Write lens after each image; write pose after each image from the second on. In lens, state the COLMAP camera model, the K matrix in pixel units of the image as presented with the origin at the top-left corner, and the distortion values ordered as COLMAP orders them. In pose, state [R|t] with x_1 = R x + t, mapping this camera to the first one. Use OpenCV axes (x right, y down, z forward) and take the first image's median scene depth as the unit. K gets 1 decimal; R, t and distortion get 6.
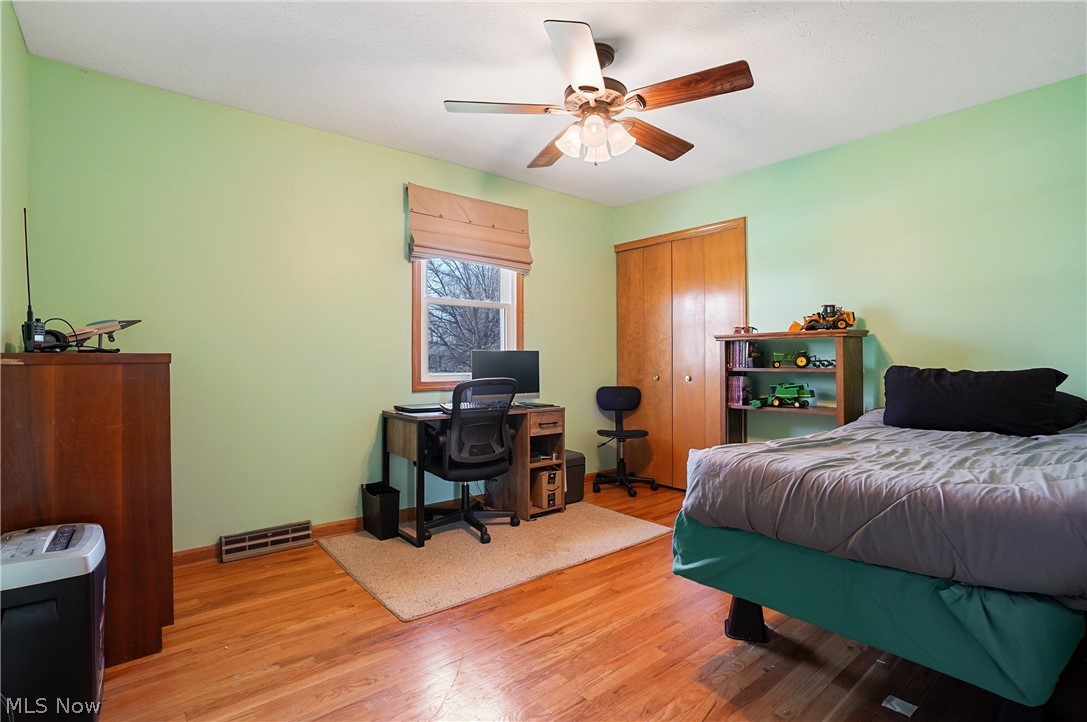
lens RADIAL K [[527.7, 0, 546.4], [0, 527.7, 355.8], [0, 0, 1]] dist [-0.034370, 0.008781]
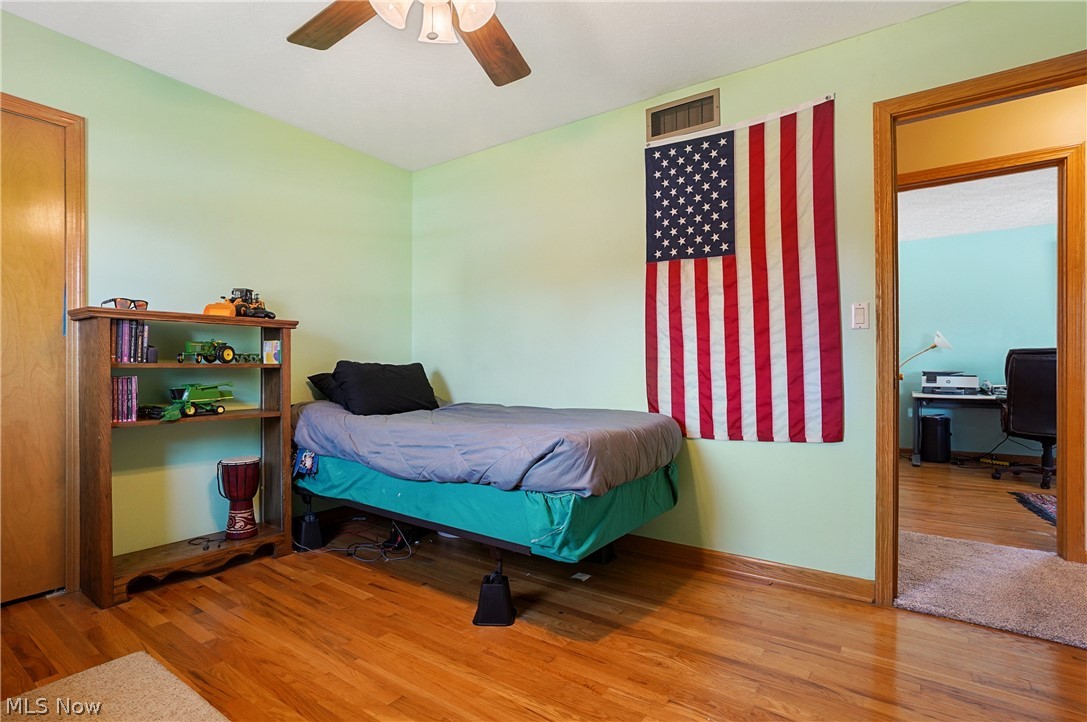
lens RADIAL K [[527.7, 0, 541.1], [0, 527.7, 370.4], [0, 0, 1]] dist [-0.034370, 0.008781]
pose [[-0.252375, 0.000721, 0.967629, -0.556881], [-0.009453, 0.999950, -0.003210, 0.045898], [-0.967583, -0.009957, -0.252356, 1.046684]]
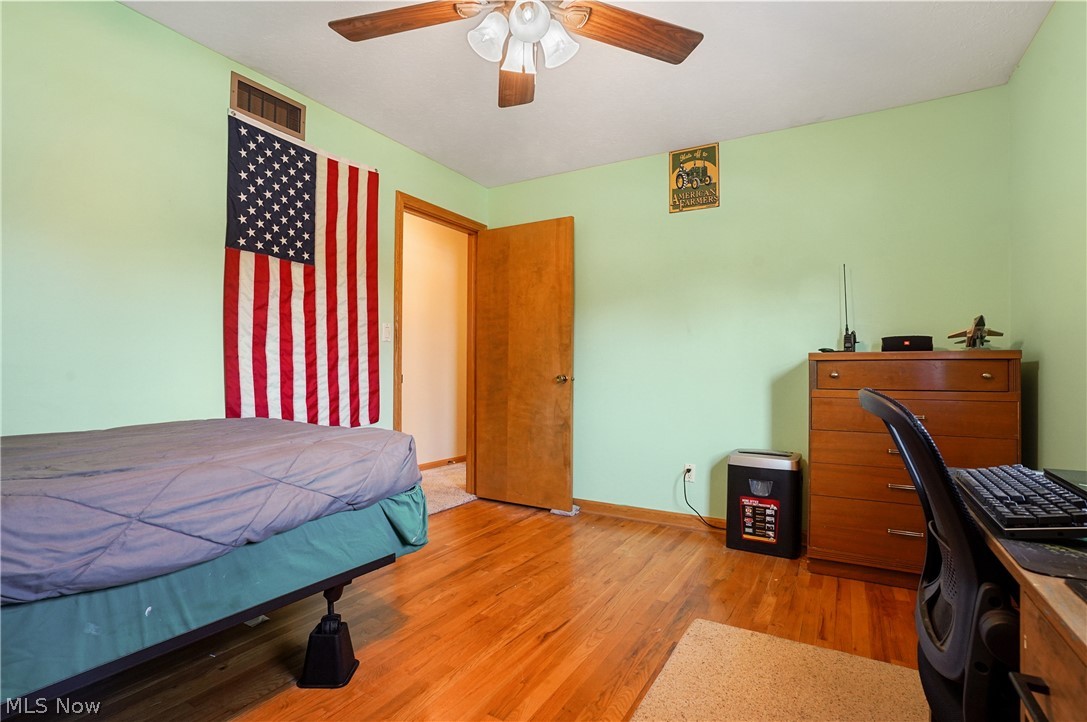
lens RADIAL K [[527.7, 0, 539.2], [0, 527.7, 365.5], [0, 0, 1]] dist [-0.034370, 0.008781]
pose [[-0.946989, -0.005811, -0.321214, 0.300528], [-0.002948, 0.999951, -0.009399, 0.036725], [0.321253, -0.007954, -0.946960, 1.695396]]
